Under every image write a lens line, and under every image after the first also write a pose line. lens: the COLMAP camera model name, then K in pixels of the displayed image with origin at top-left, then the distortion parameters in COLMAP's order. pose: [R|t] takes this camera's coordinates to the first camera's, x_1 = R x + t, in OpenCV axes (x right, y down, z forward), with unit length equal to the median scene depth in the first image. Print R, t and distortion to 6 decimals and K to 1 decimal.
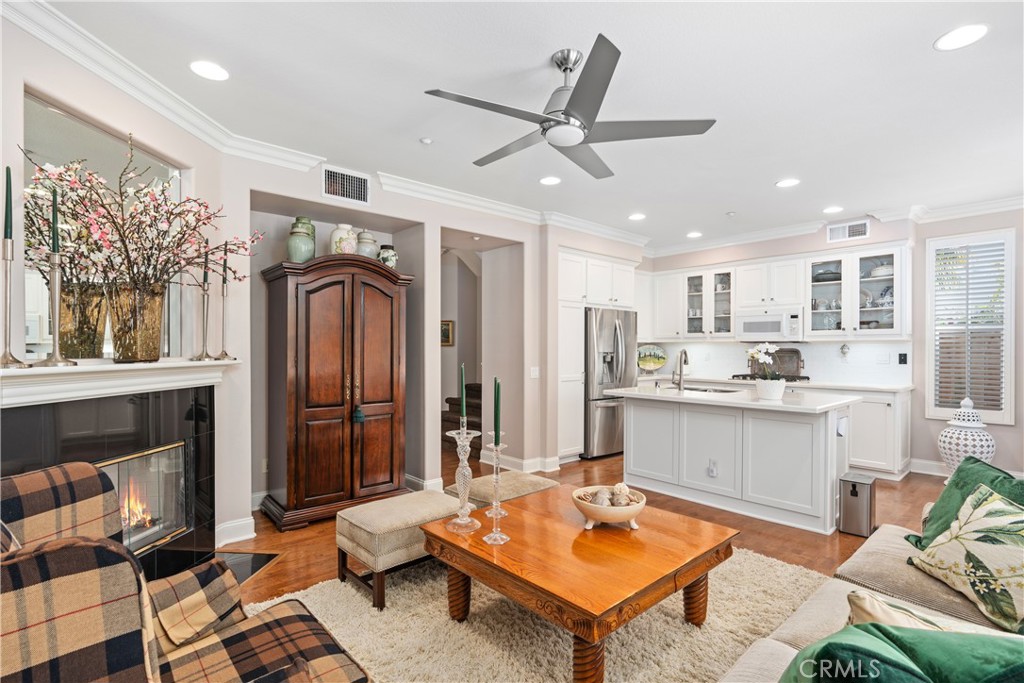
lens RADIAL K [[495.4, 0, 512.0], [0, 495.4, 341.5], [0, 0, 1]] dist [0.000757, 0.000034]
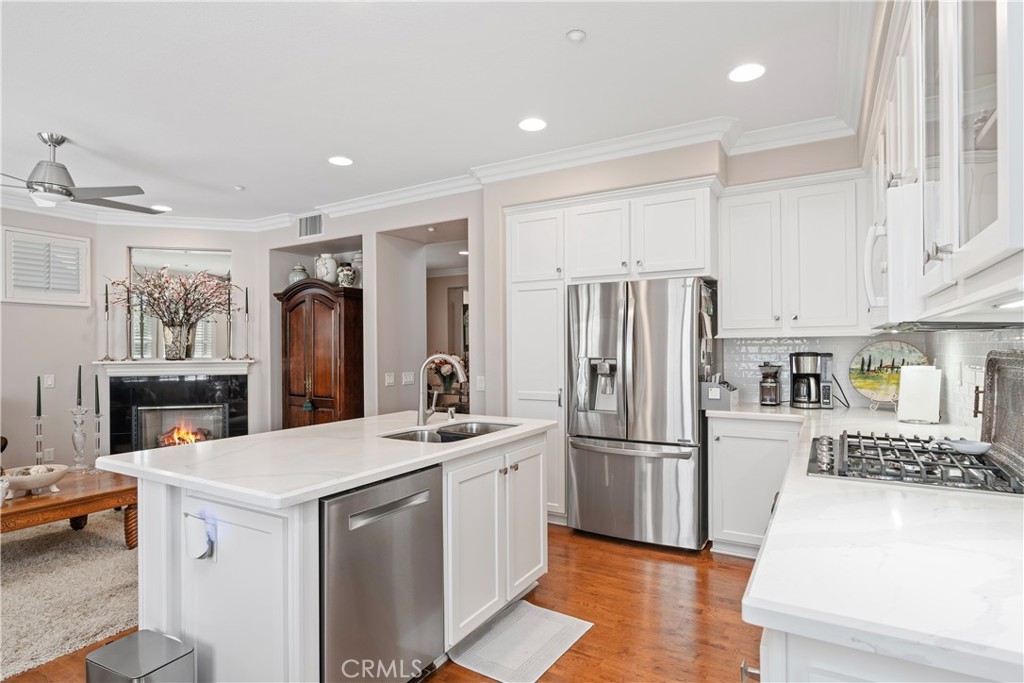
lens RADIAL K [[538.1, 0, 512.0], [0, 538.1, 341.5], [0, 0, 1]] dist [-0.000785, -0.000070]
pose [[0.299021, -0.014689, -0.954134, 1.188490], [0.017977, 0.999791, -0.009758, 0.008650], [0.954077, -0.014234, 0.299222, 1.118679]]
